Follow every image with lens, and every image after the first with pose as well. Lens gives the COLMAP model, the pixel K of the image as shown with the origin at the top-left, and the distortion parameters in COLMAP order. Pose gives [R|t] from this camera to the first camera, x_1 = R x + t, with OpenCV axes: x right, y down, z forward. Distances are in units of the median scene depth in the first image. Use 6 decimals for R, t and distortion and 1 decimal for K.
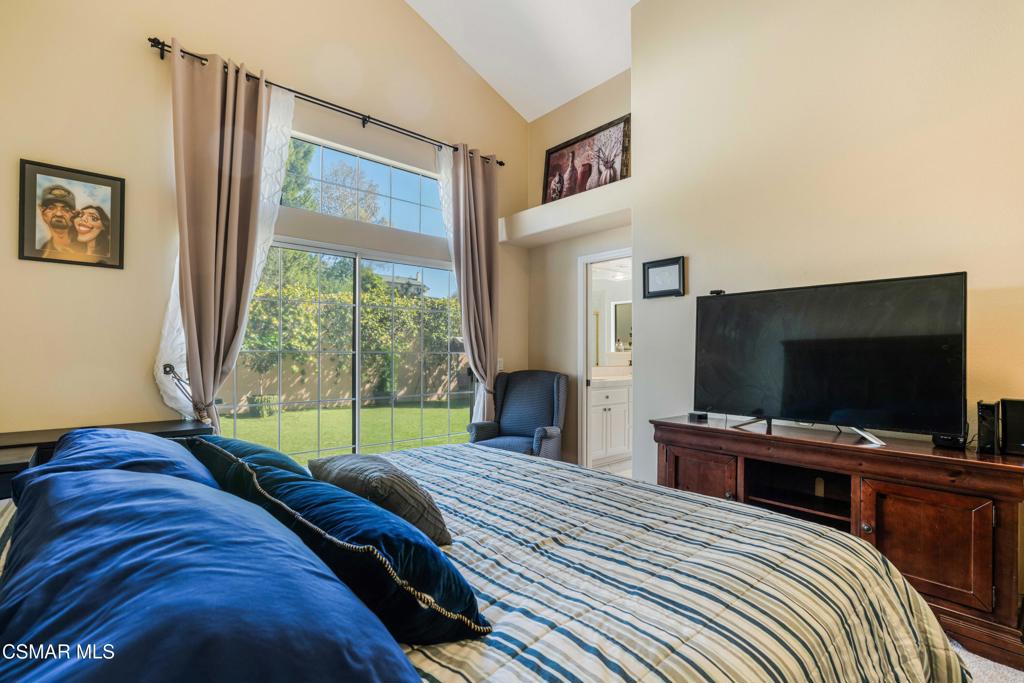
lens RADIAL K [[478.4, 0, 512.0], [0, 478.4, 341.5], [0, 0, 1]] dist [-0.000111, -0.000026]
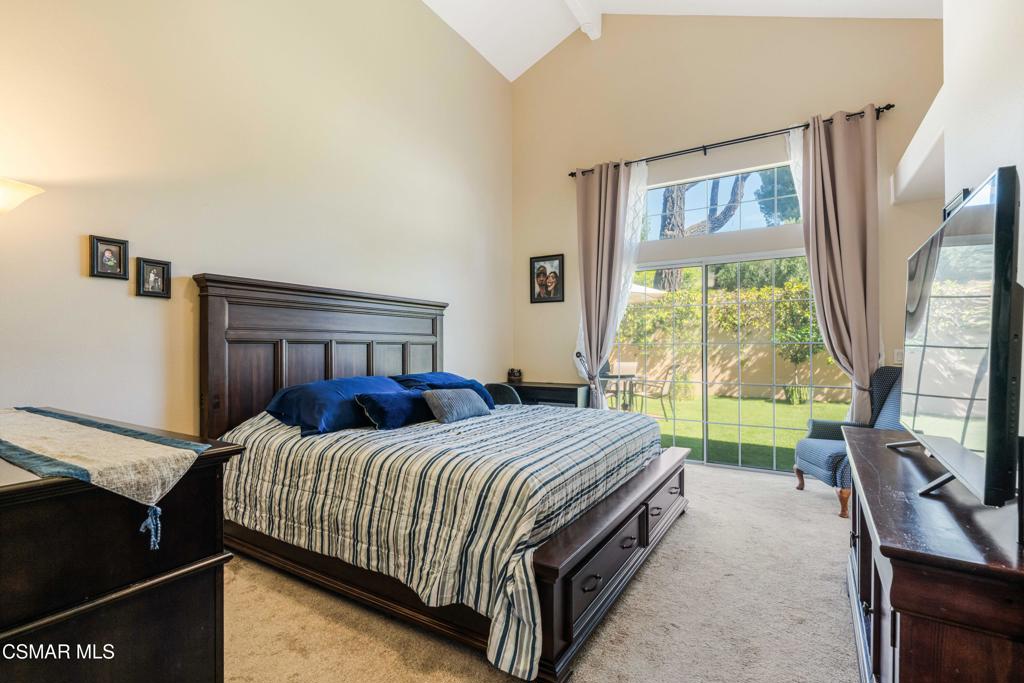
lens RADIAL K [[467.1, 0, 512.0], [0, 467.1, 341.5], [0, 0, 1]] dist [-0.000190, 0.000050]
pose [[0.288335, -0.015459, -0.957405, 0.879117], [0.028981, 0.999552, -0.007412, 0.014899], [0.957091, -0.025609, 0.288654, 0.256227]]
